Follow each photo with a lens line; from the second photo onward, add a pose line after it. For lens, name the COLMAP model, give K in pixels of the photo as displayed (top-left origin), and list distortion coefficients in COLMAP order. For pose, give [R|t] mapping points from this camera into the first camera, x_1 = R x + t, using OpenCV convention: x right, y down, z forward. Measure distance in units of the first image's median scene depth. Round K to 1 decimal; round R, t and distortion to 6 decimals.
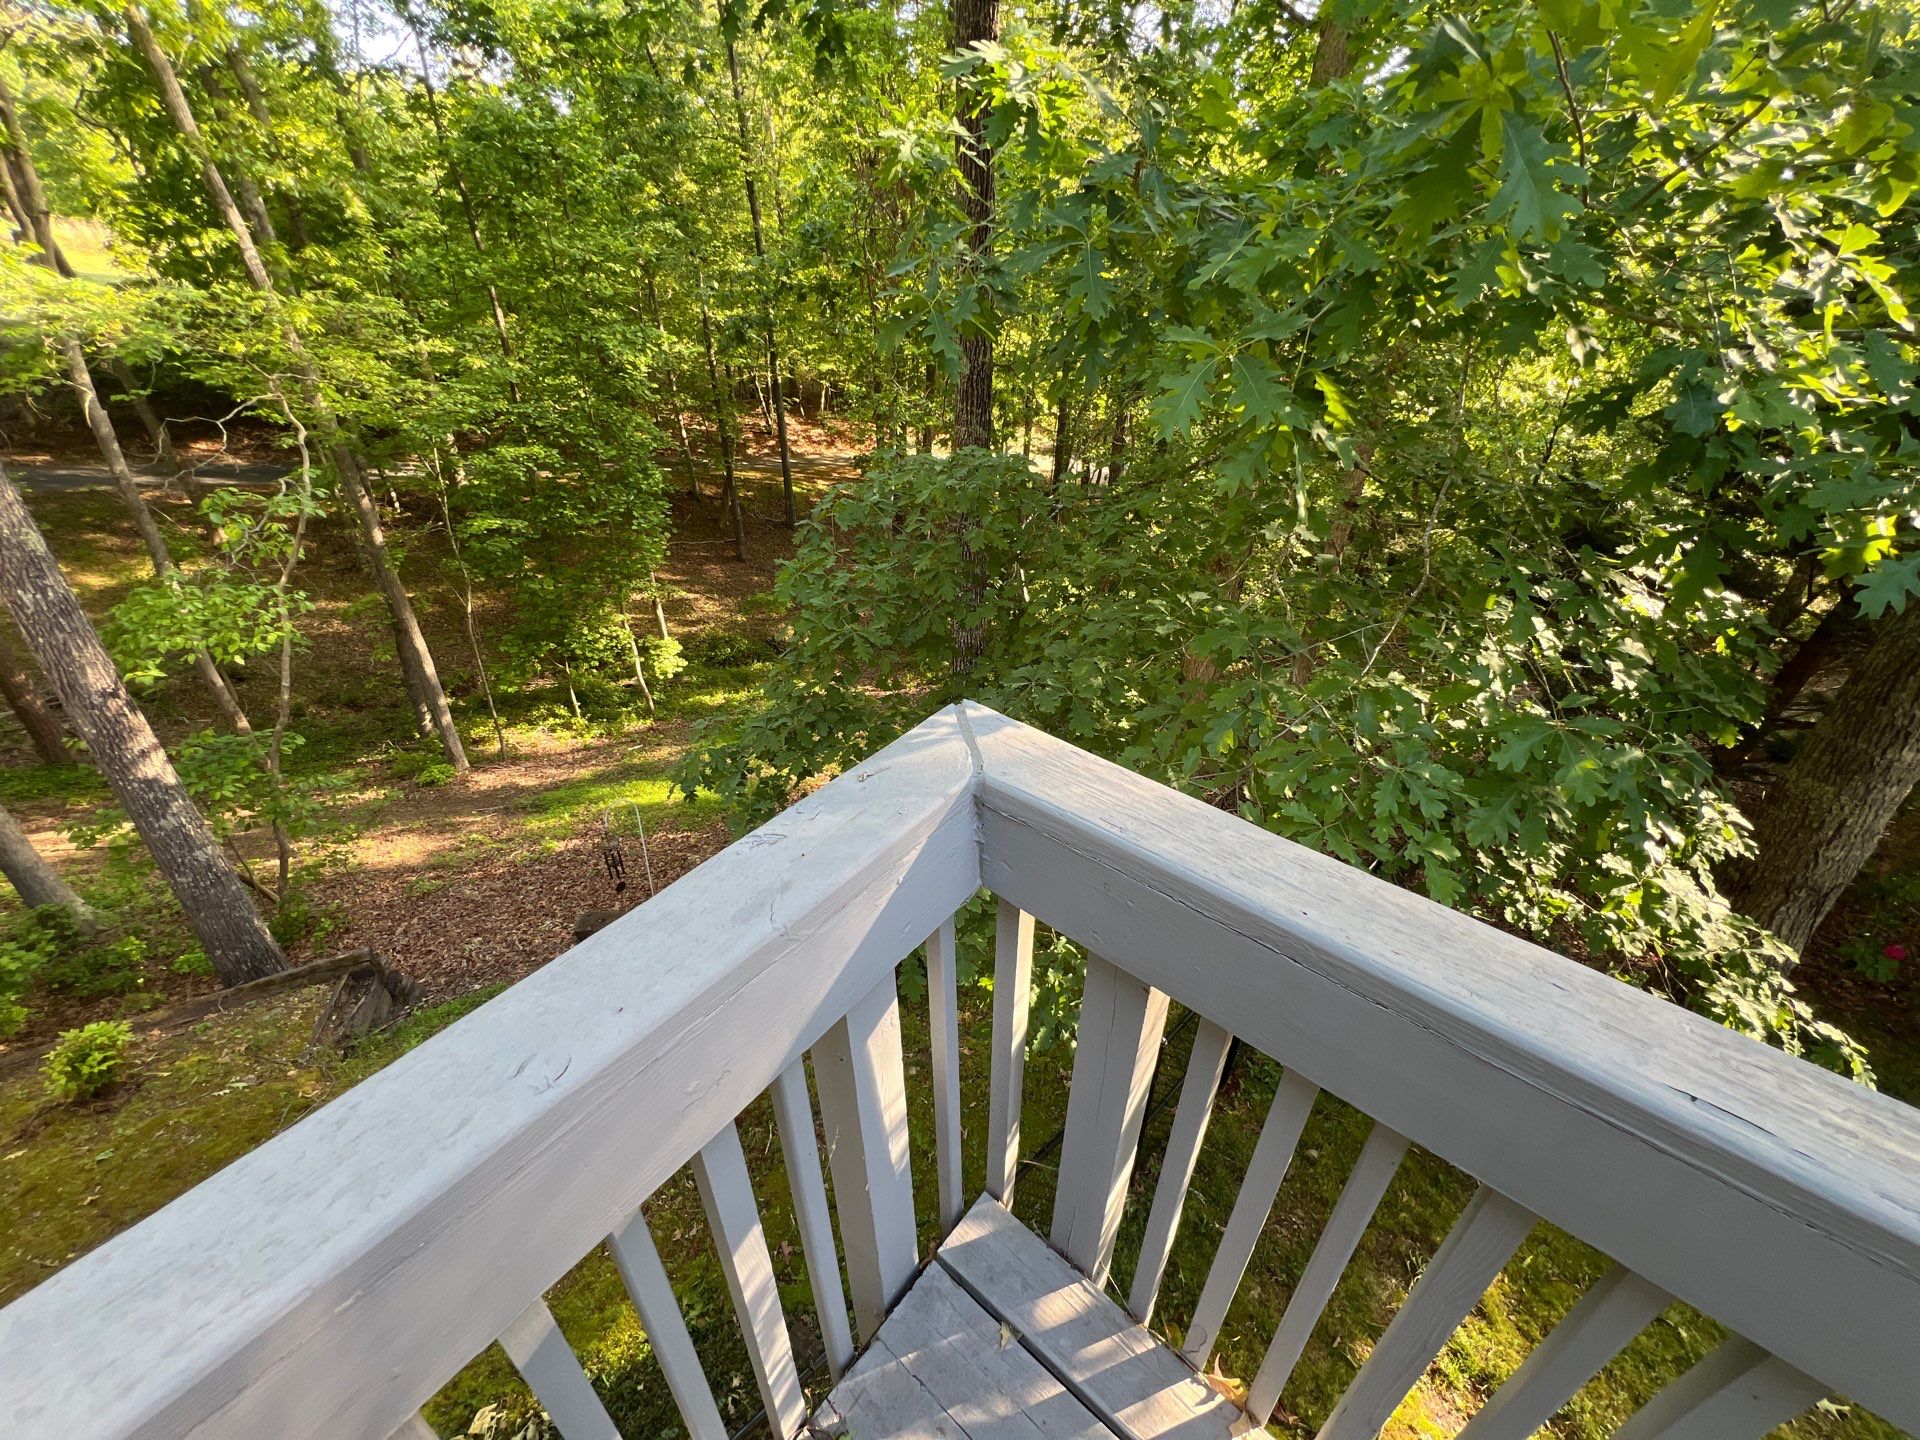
lens RADIAL K [[759.8, 0, 962.0], [0, 759.8, 725.3], [0, 0, 1]] dist [-0.003850, -0.000333]
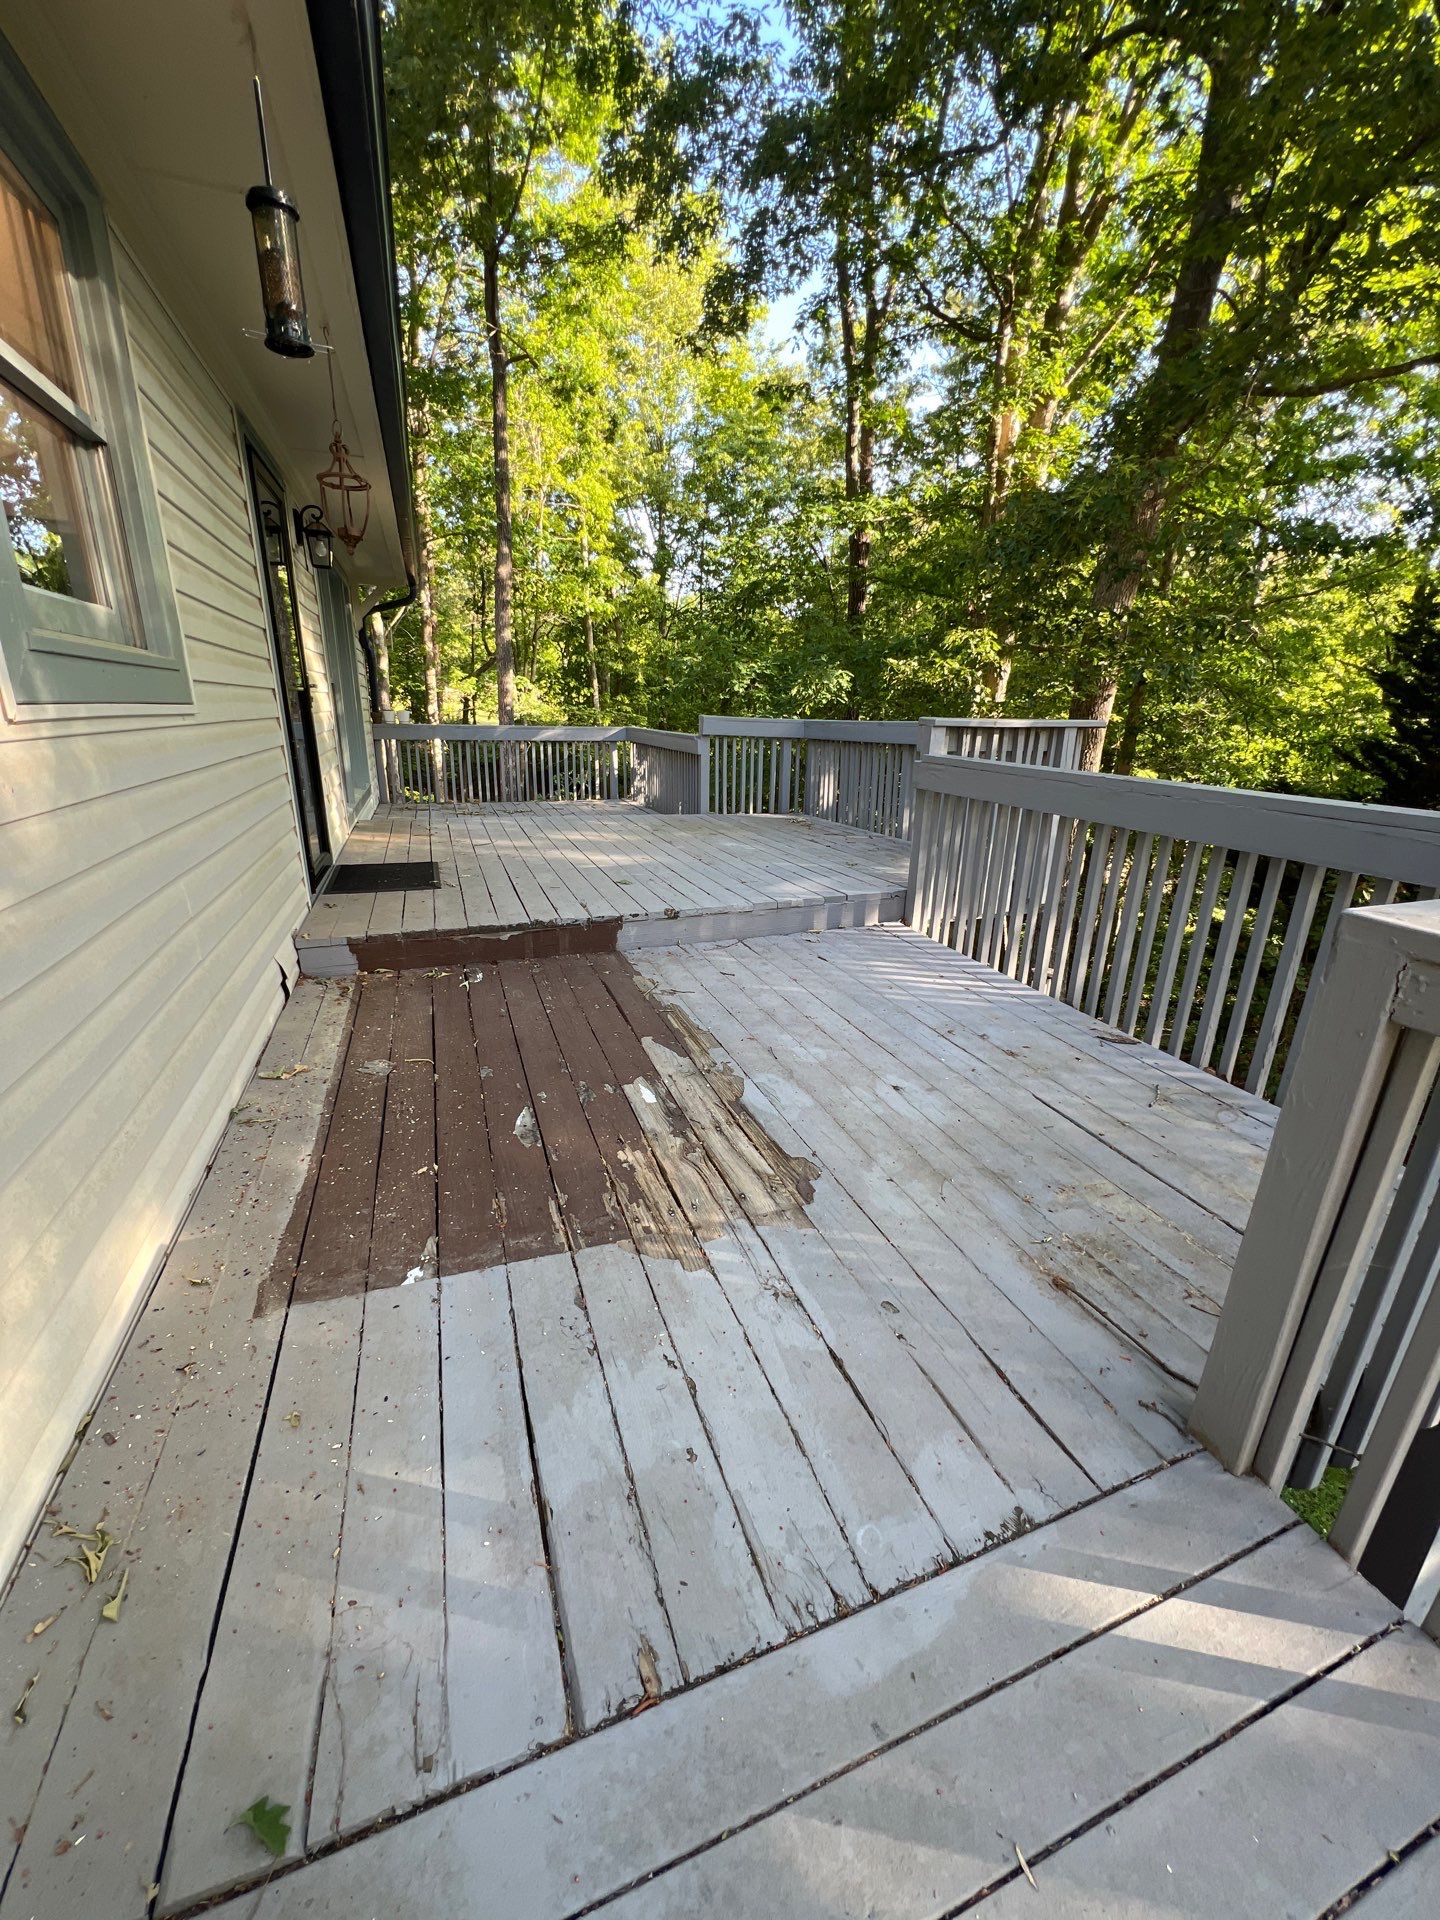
lens RADIAL K [[759.8, 0, 720.0], [0, 759.8, 960.0], [0, 0, 1]] dist [-0.003850, -0.000333]
pose [[0.863101, 0.156473, -0.480180, 0.464036], [-0.265284, 0.949523, -0.167420, 0.316766], [0.429745, 0.271885, 0.861044, -0.457081]]
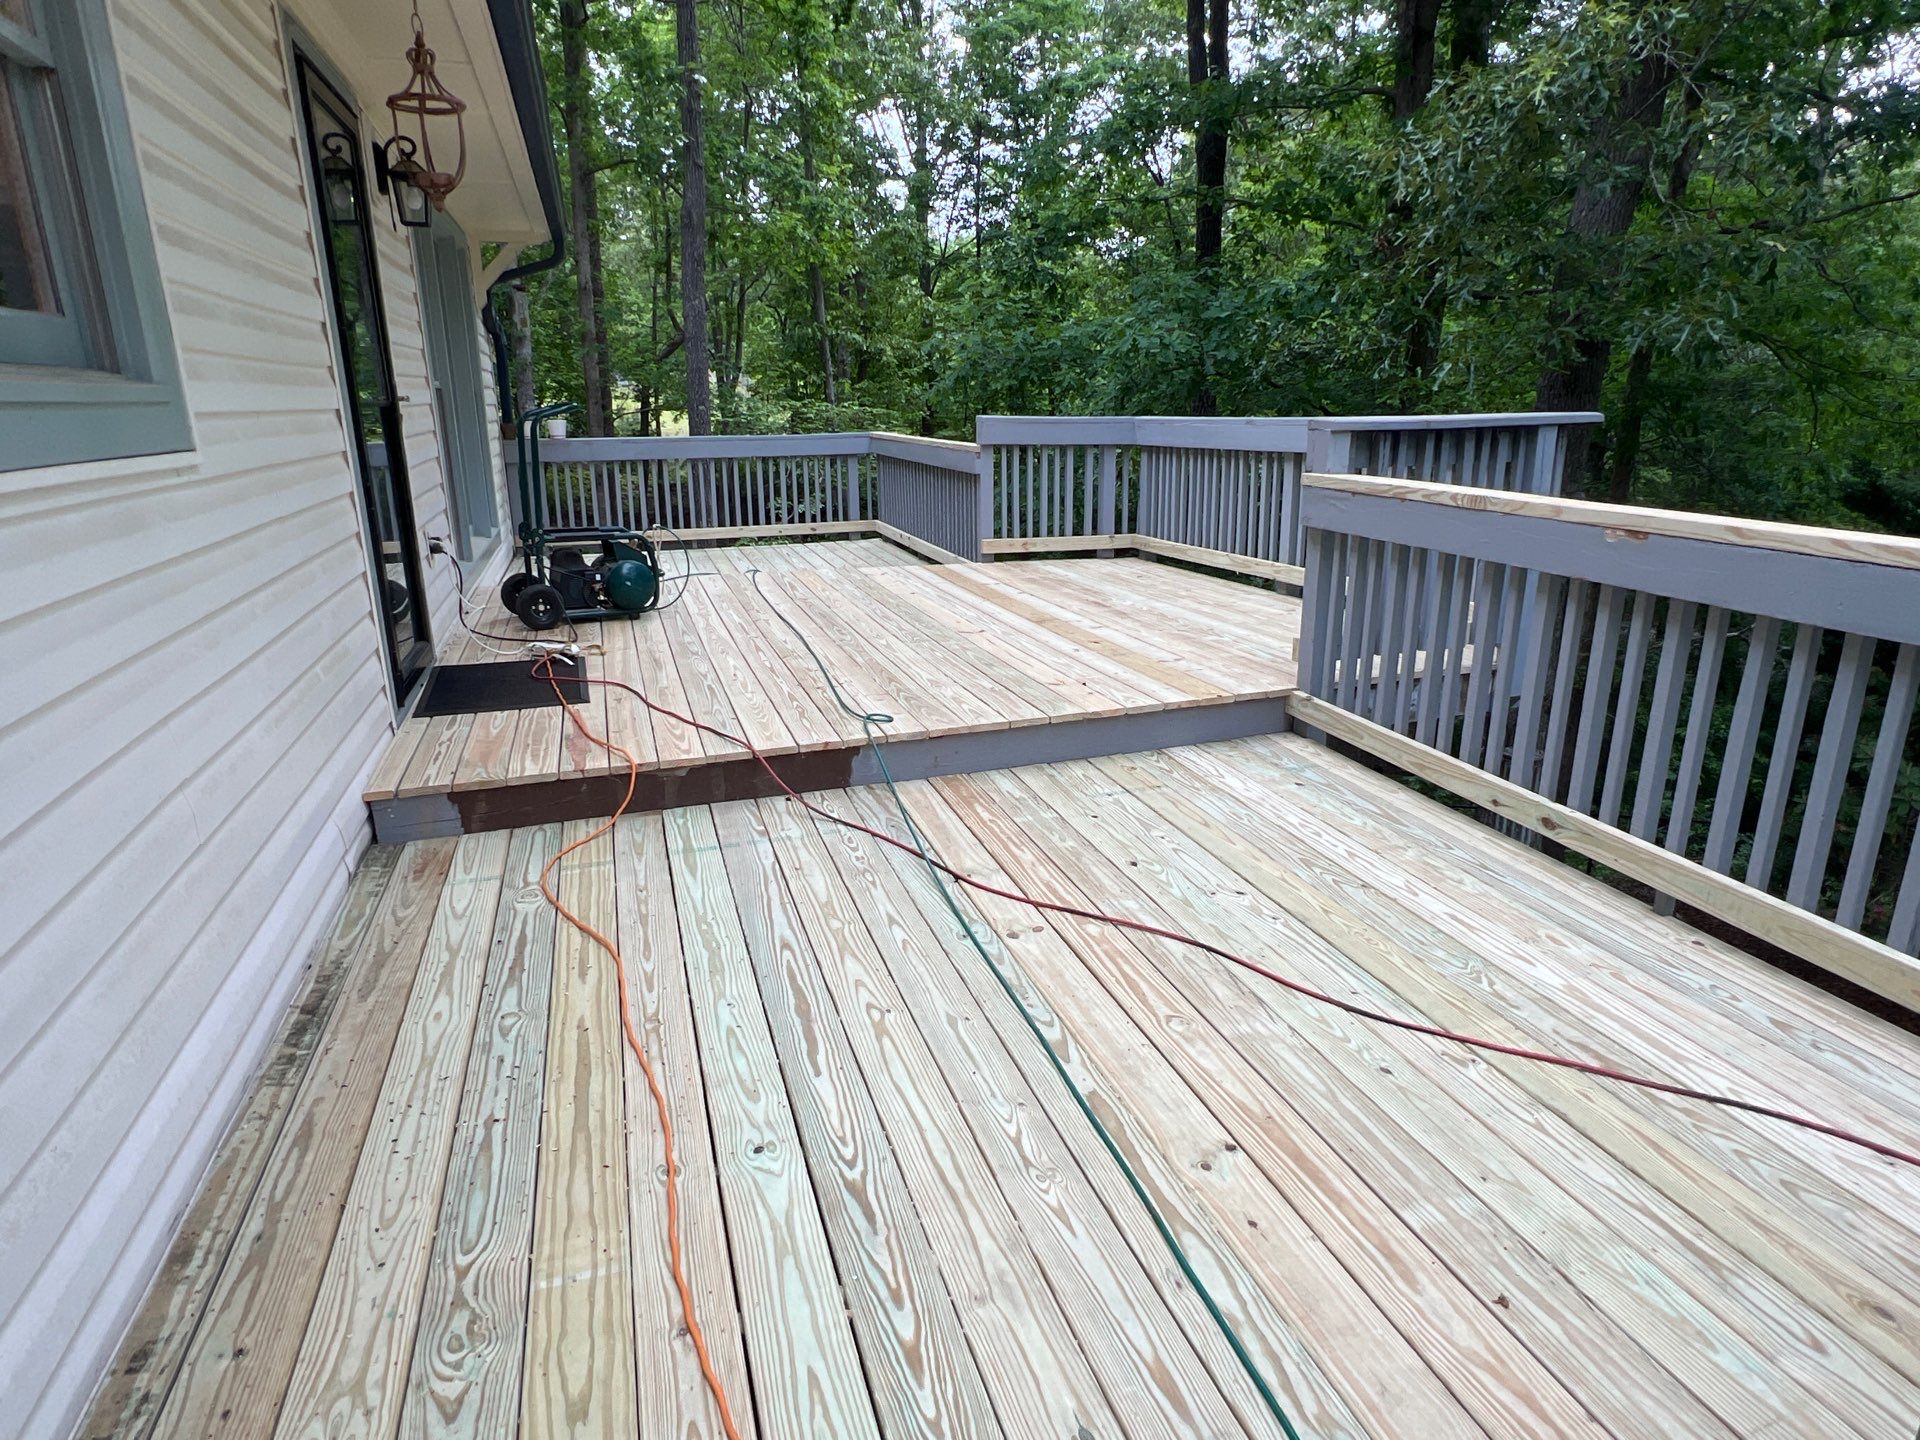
lens RADIAL K [[1111.4, 0, 959.7], [0, 1111.4, 732.3], [0, 0, 1]] dist [-0.001620, -0.002266]
pose [[0.840023, 0.131020, -0.526493, 0.458671], [-0.259138, 0.949450, -0.177181, 0.305066], [0.476664, 0.285270, 0.831512, -0.448331]]
